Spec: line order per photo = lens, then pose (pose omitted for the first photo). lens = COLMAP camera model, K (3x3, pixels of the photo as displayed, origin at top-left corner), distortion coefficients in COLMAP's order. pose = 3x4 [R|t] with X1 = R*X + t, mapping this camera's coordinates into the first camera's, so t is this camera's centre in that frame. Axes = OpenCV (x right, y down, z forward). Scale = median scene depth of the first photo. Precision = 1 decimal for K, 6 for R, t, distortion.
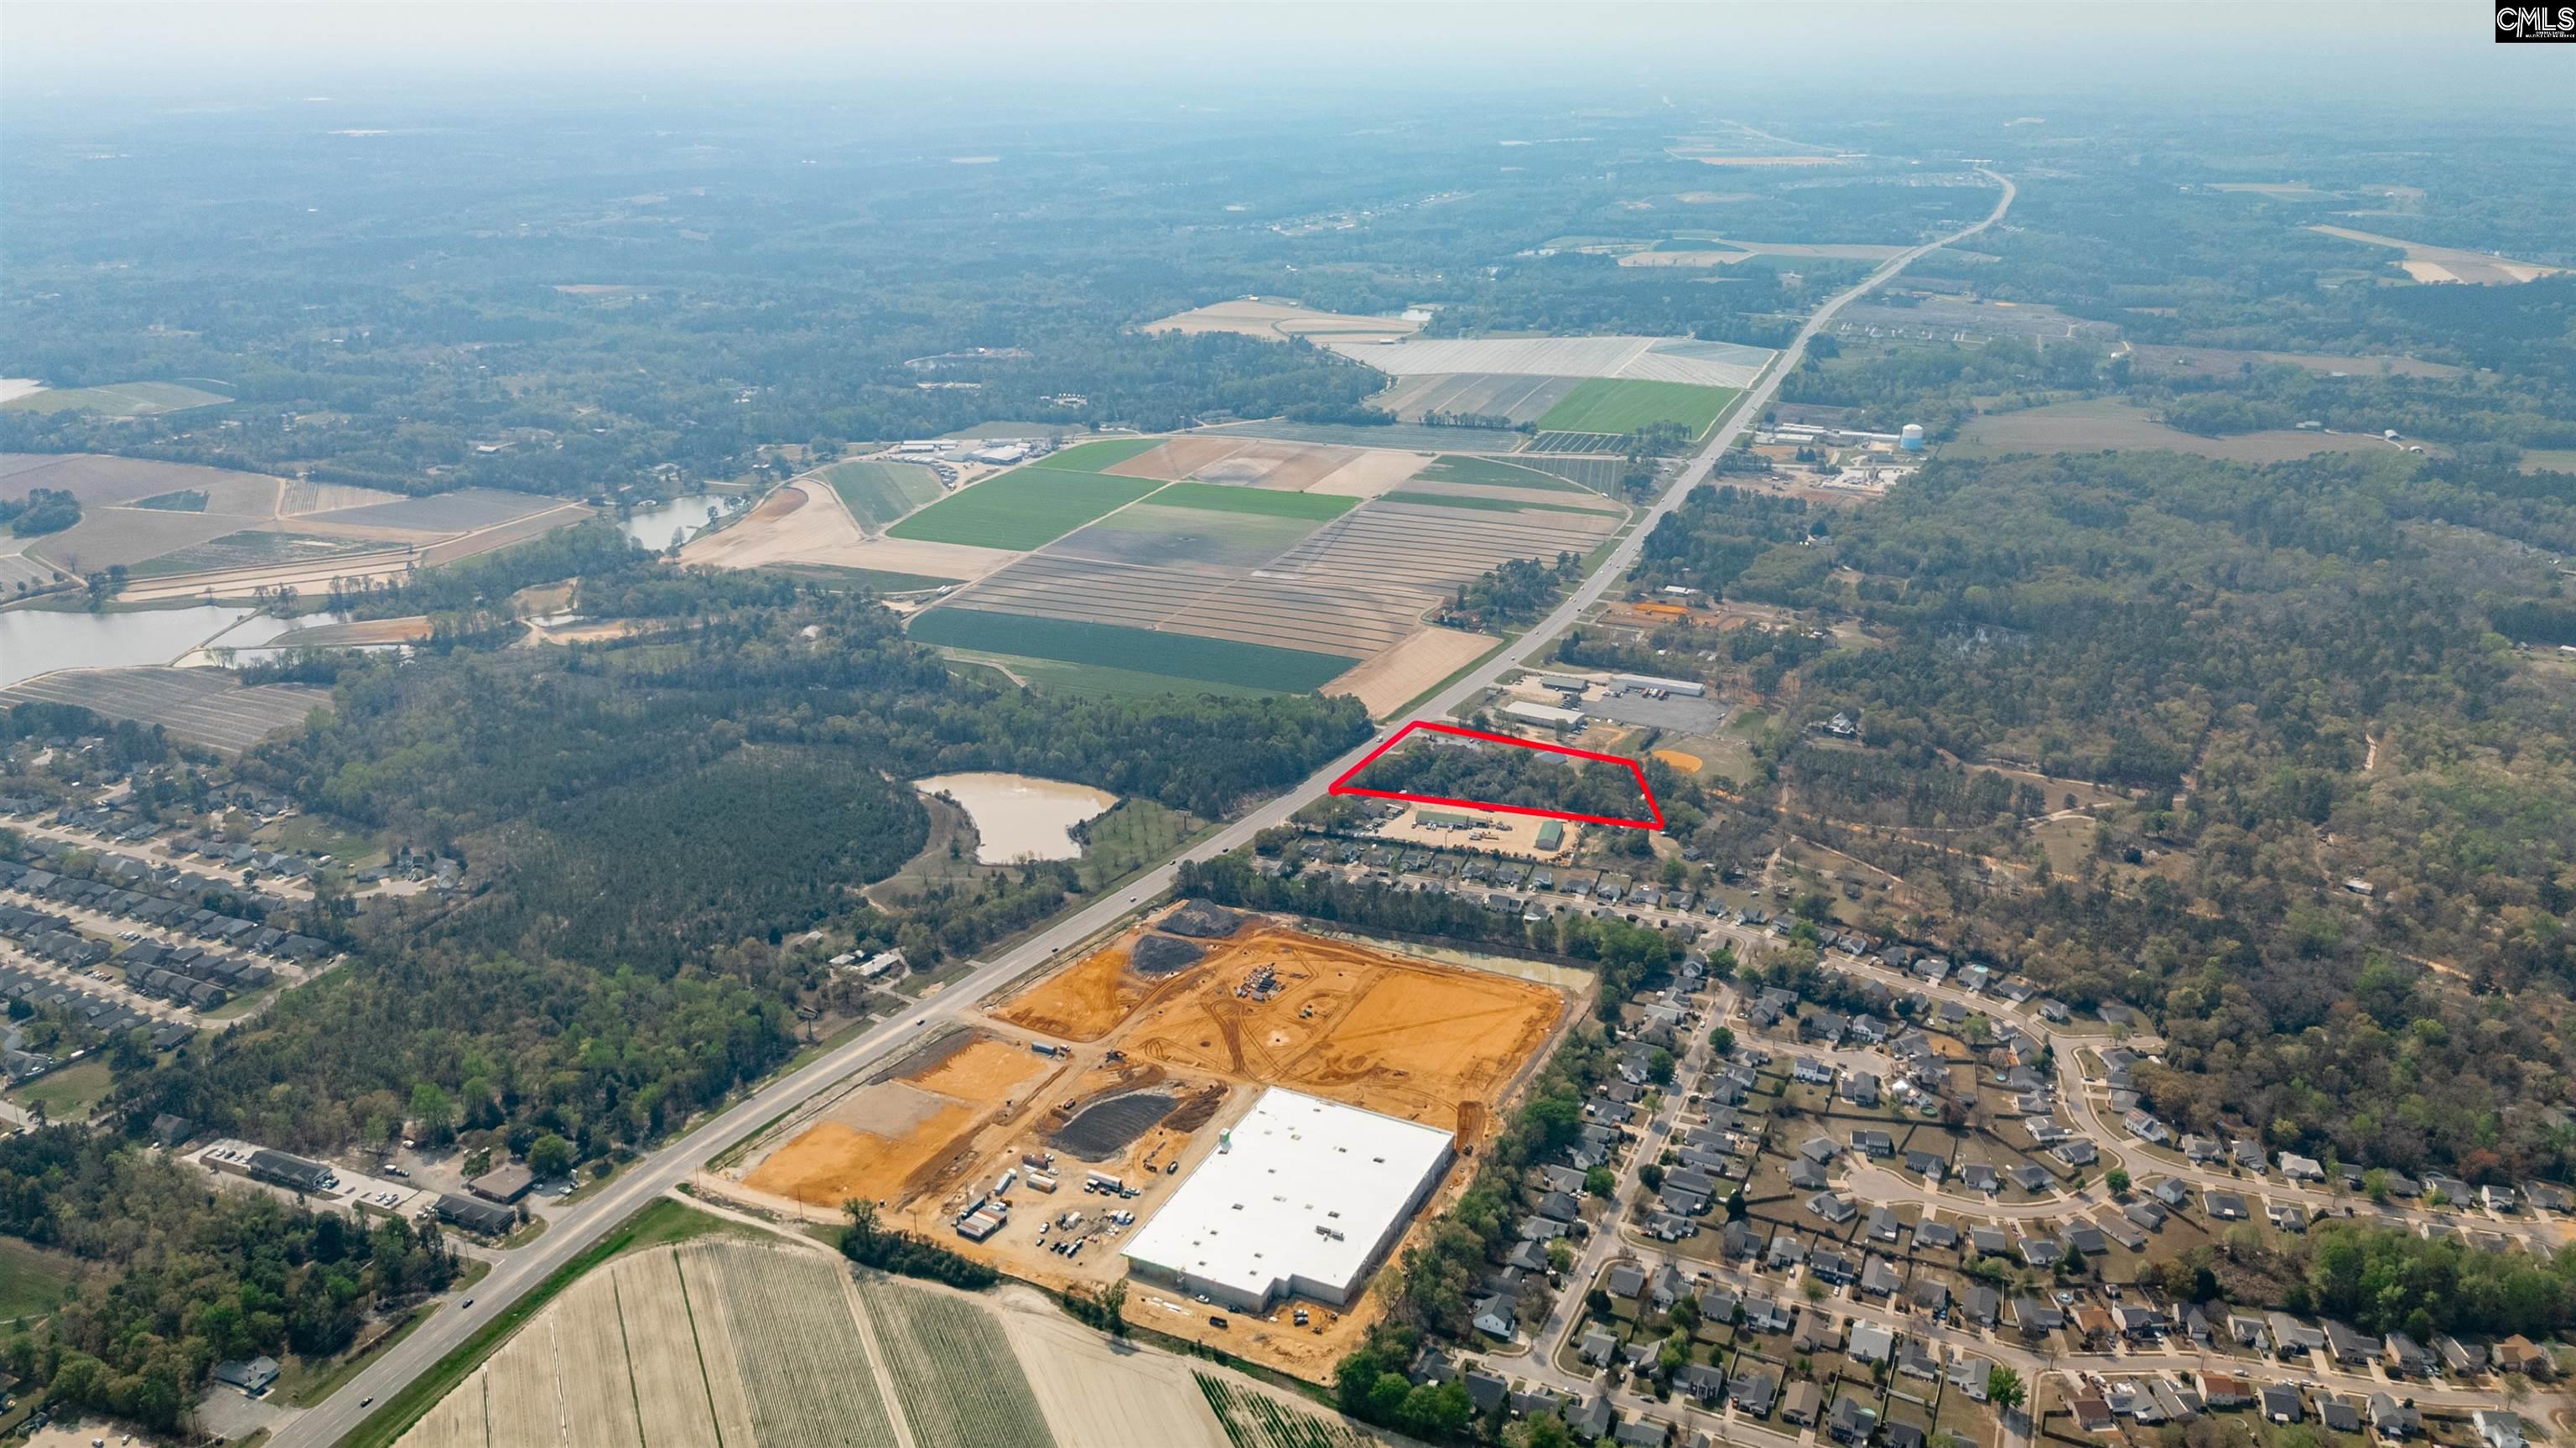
lens RADIAL K [[1889.9, 0, 1293.8], [0, 1889.9, 734.3], [0, 0, 1]] dist [0.069877, -0.067096]
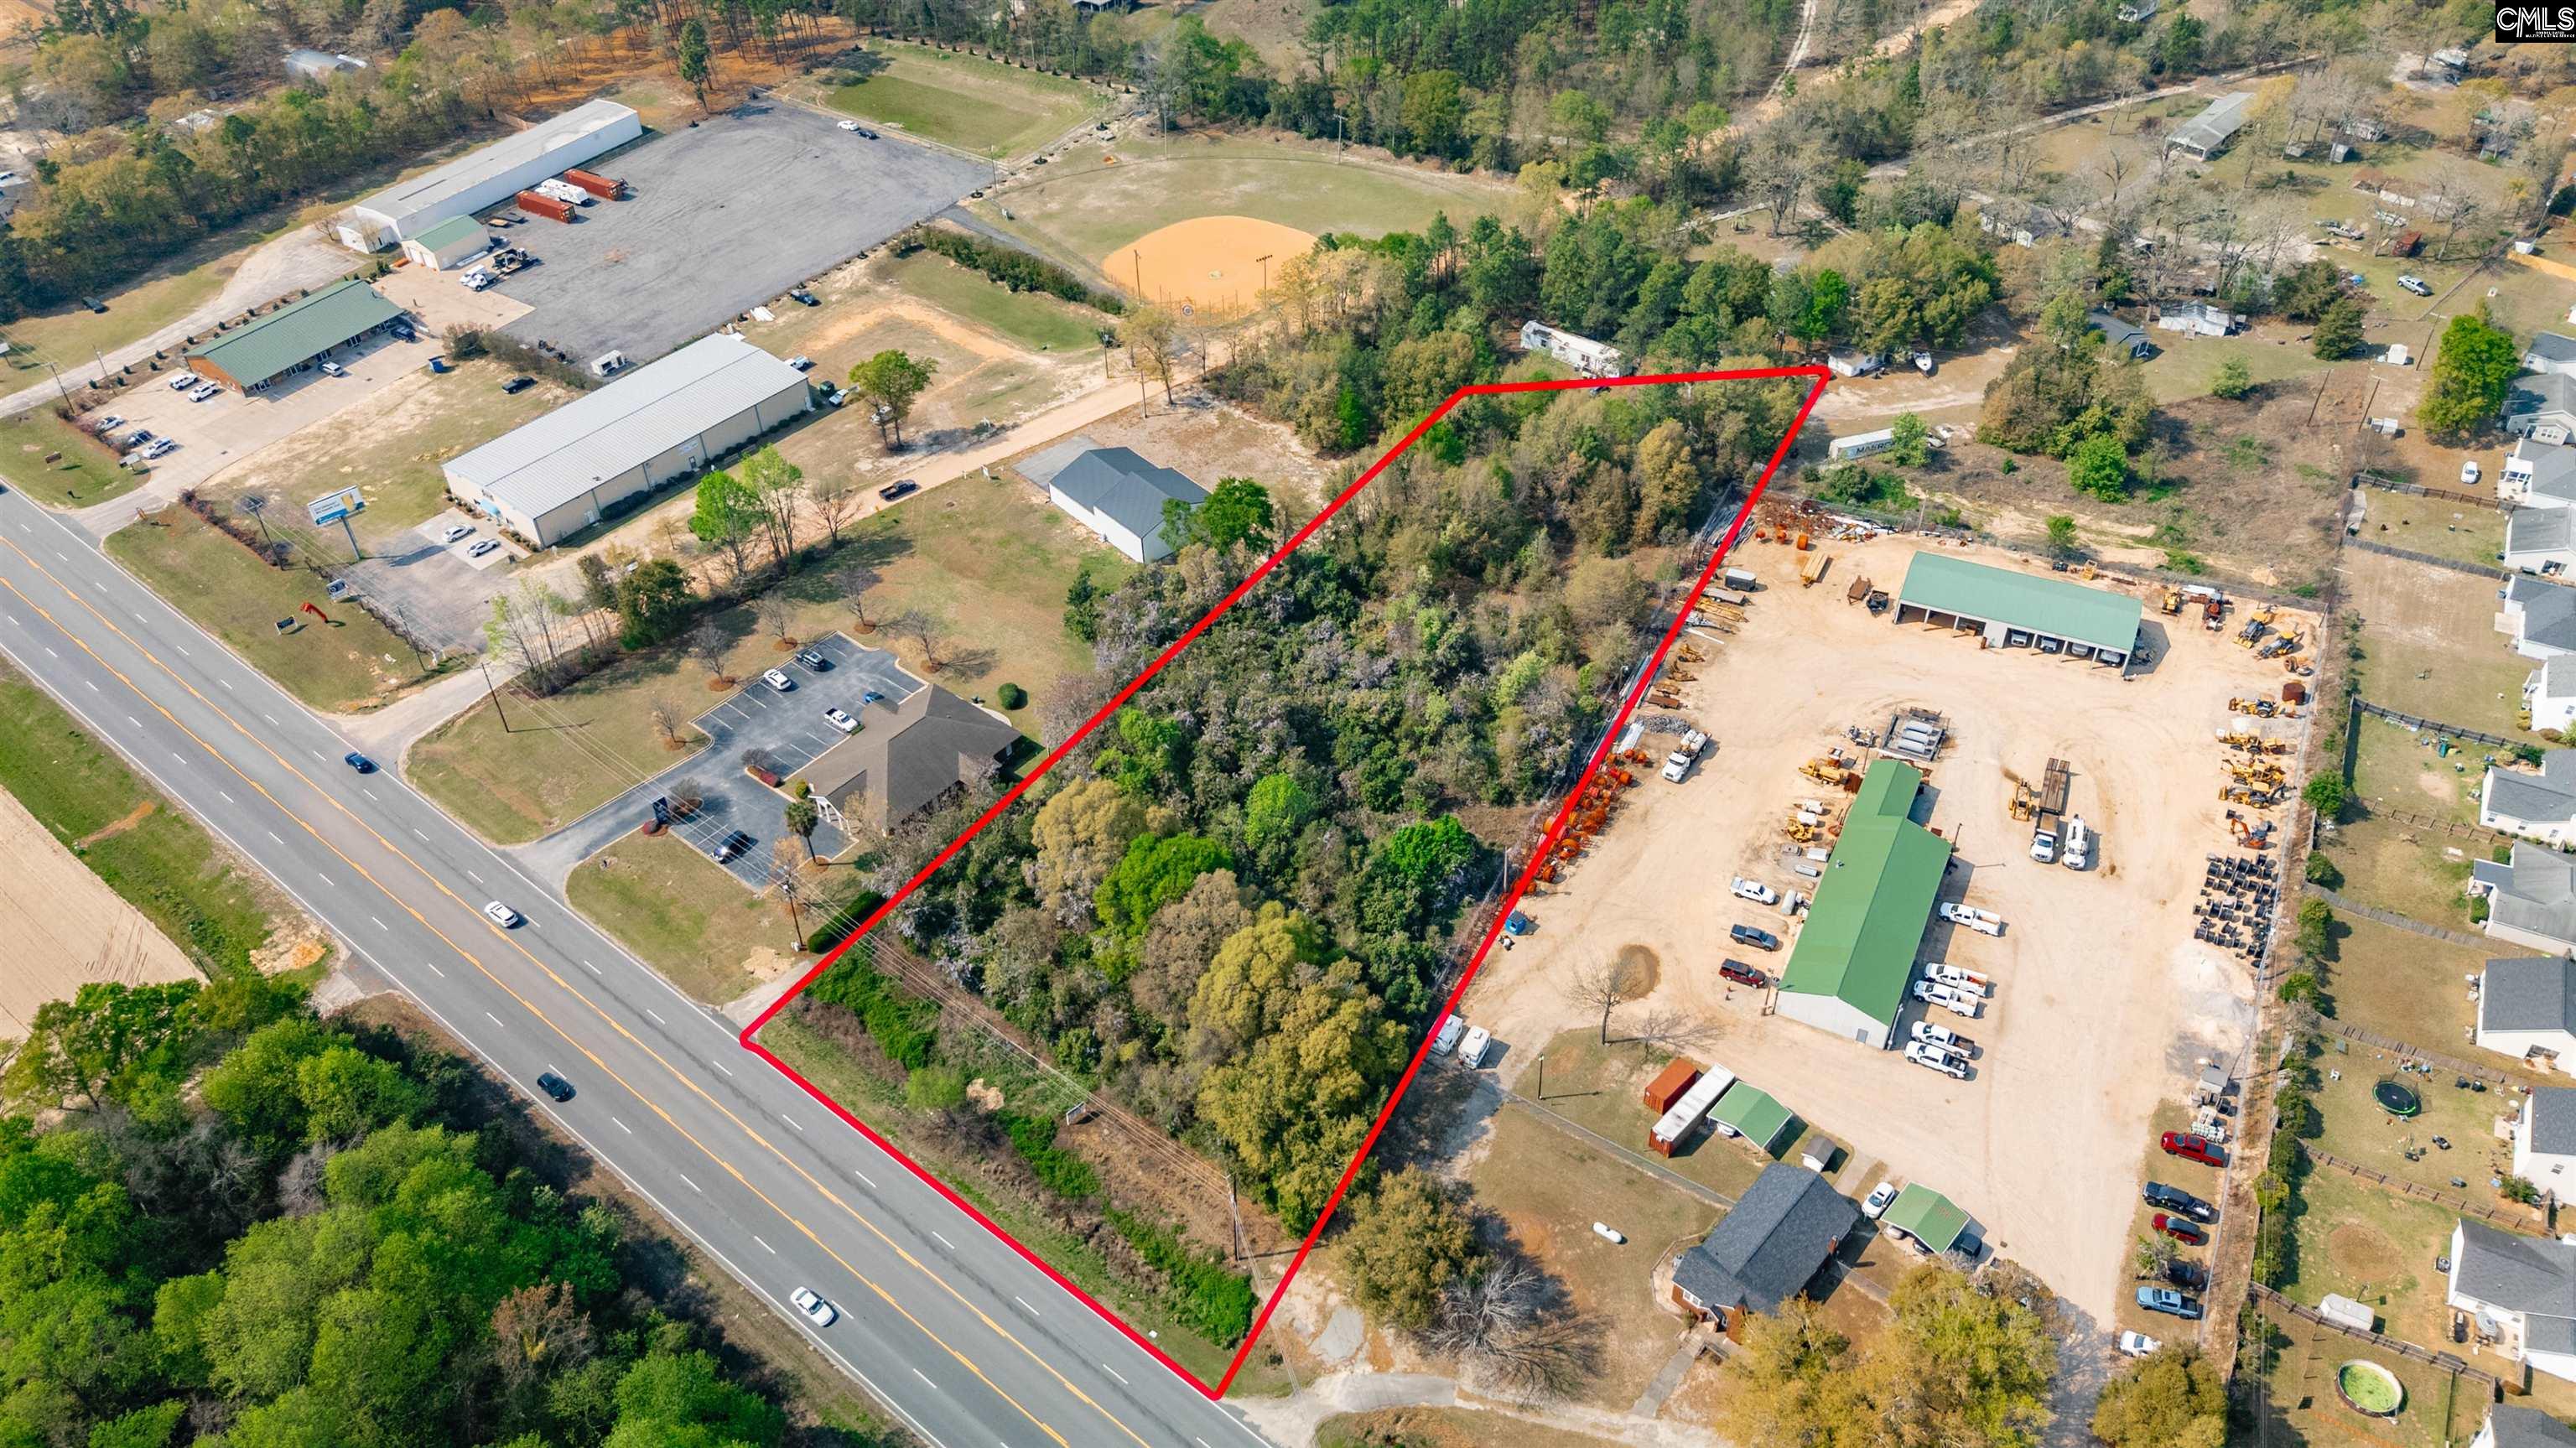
lens RADIAL K [[1889.9, 0, 1270.8], [0, 1889.9, 732.5], [0, 0, 1]] dist [0.069877, -0.067096]
pose [[0.155758, -0.643247, 0.749648, -0.049342], [0.374377, 0.740734, 0.557812, -0.081272], [-0.914101, 0.193767, 0.356193, 0.847064]]
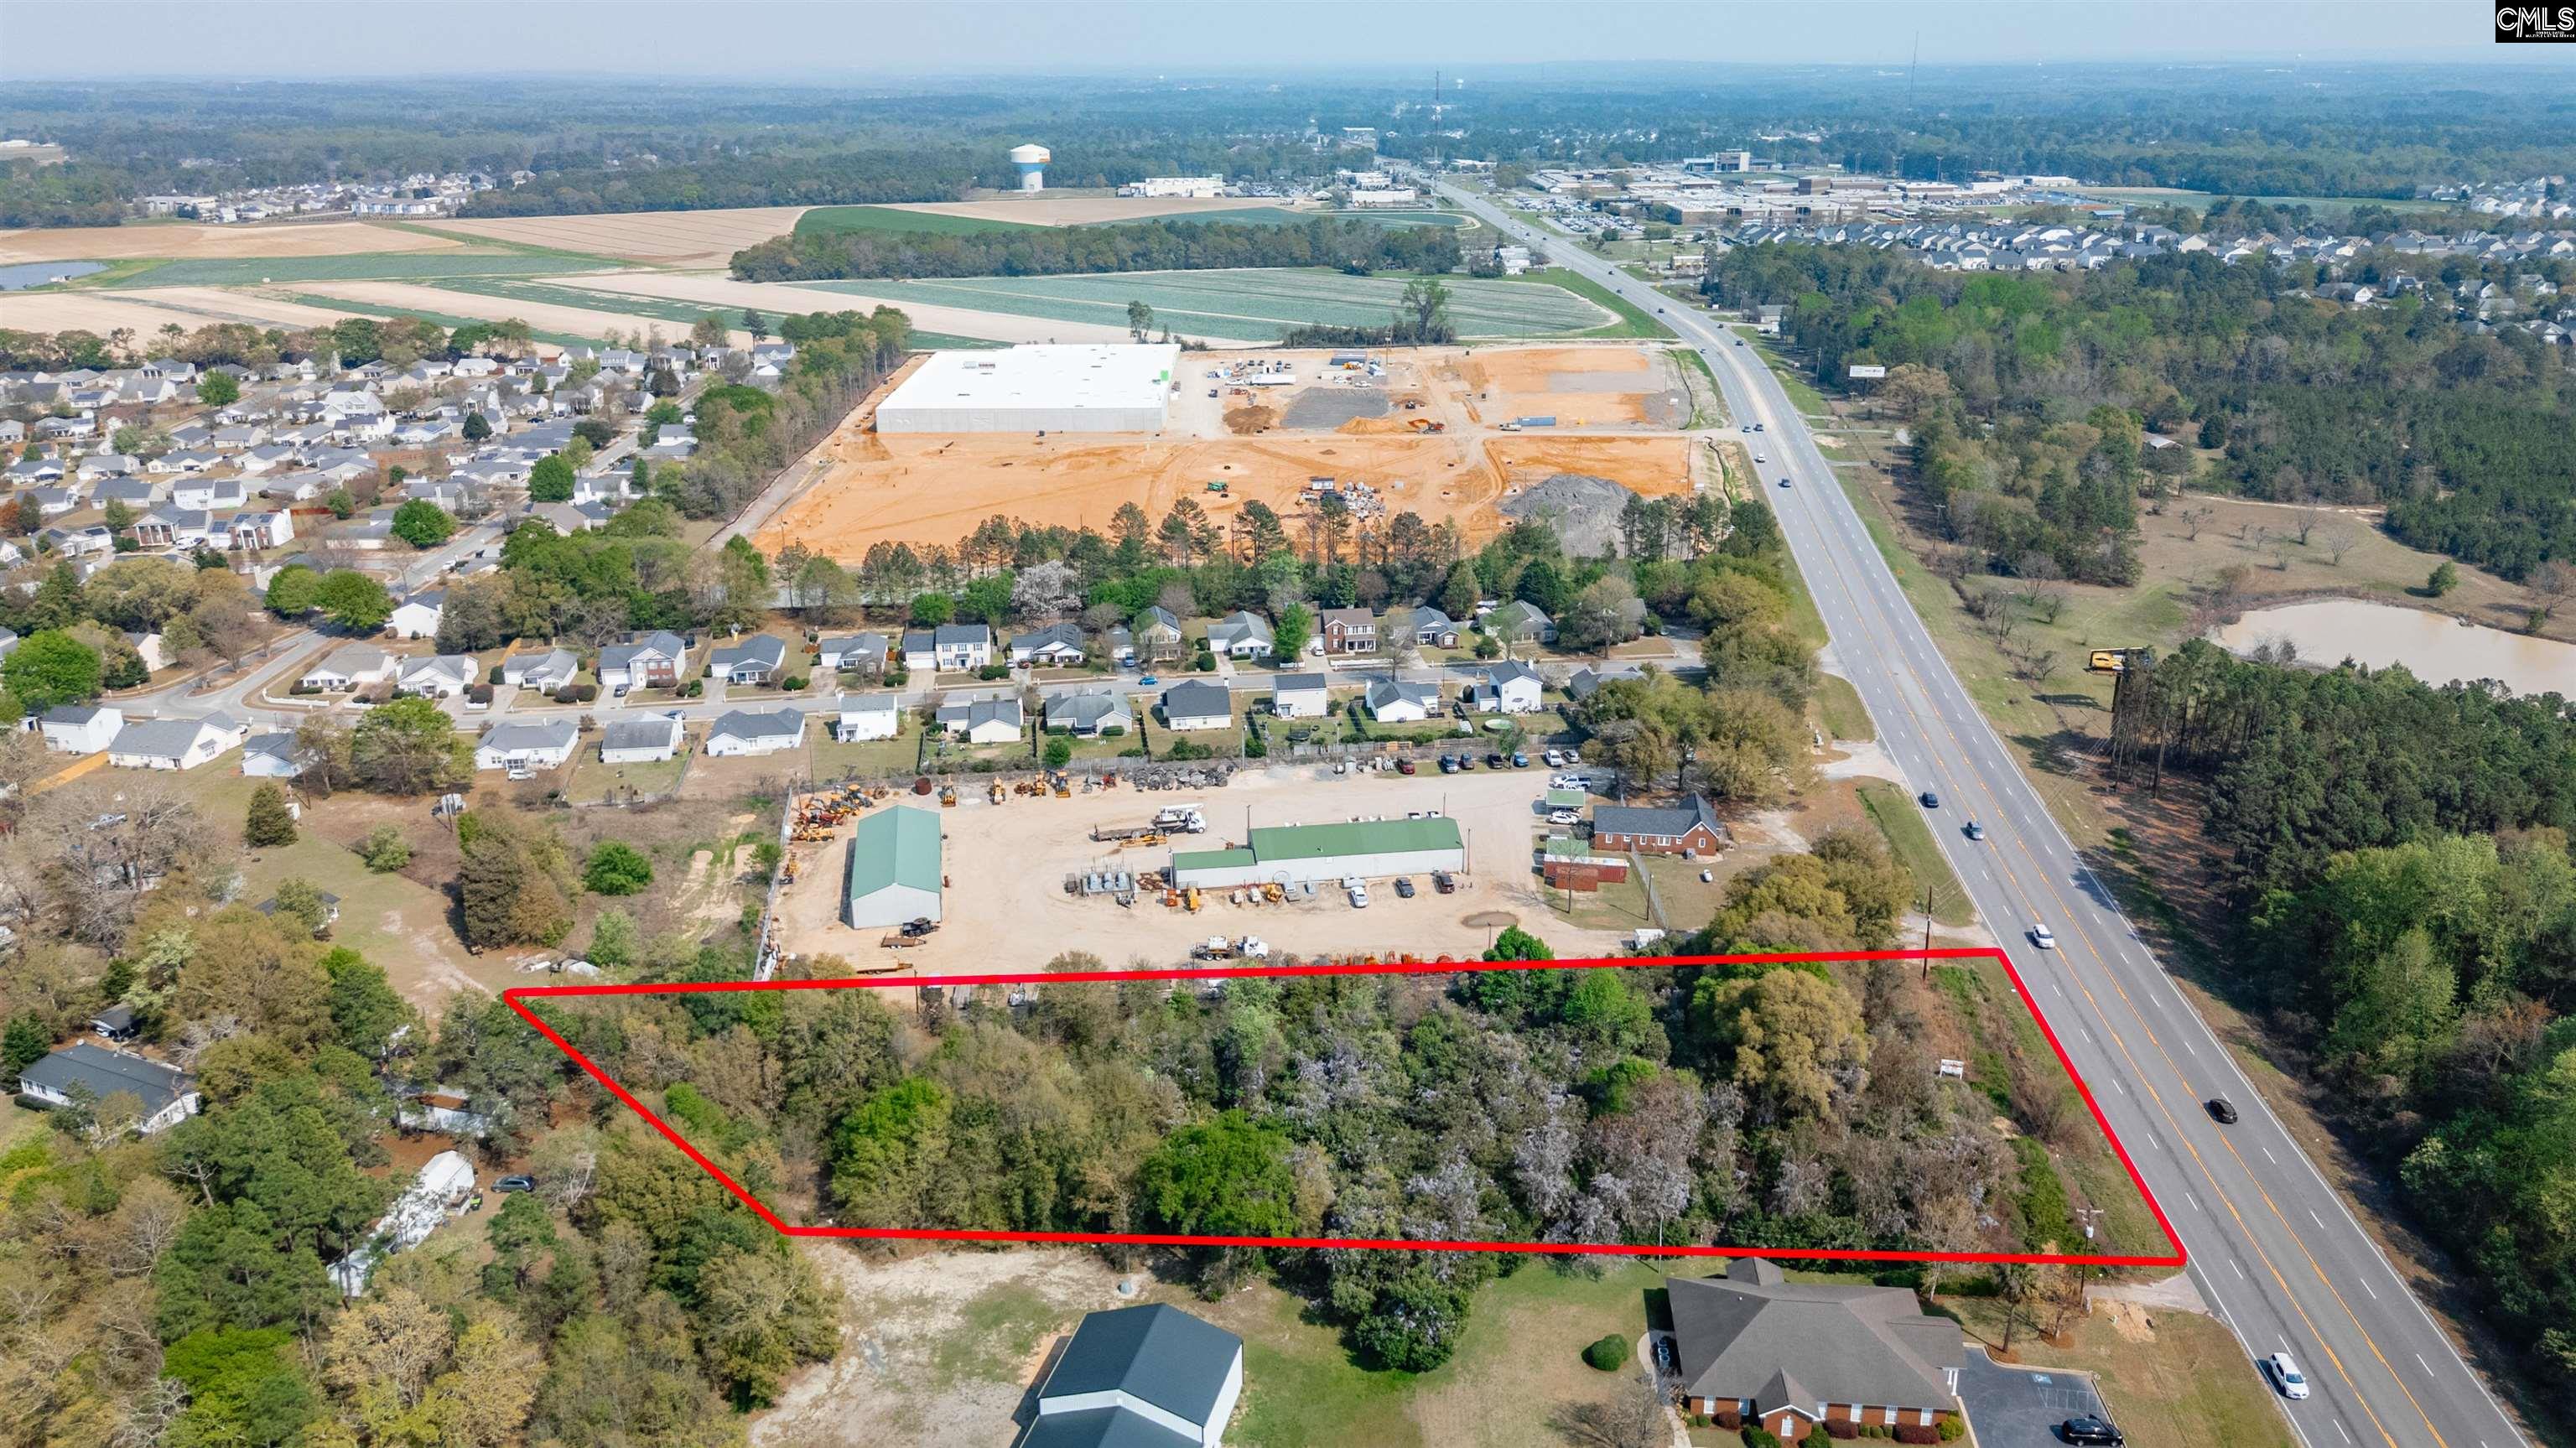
lens RADIAL K [[1889.9, 0, 1294.0], [0, 1889.9, 731.6], [0, 0, 1]] dist [0.069877, -0.067096]
pose [[-0.896678, 0.160975, -0.412379, 0.158054], [-0.146285, 0.771464, 0.619229, -0.099985], [0.417816, 0.615573, -0.668206, 0.990547]]
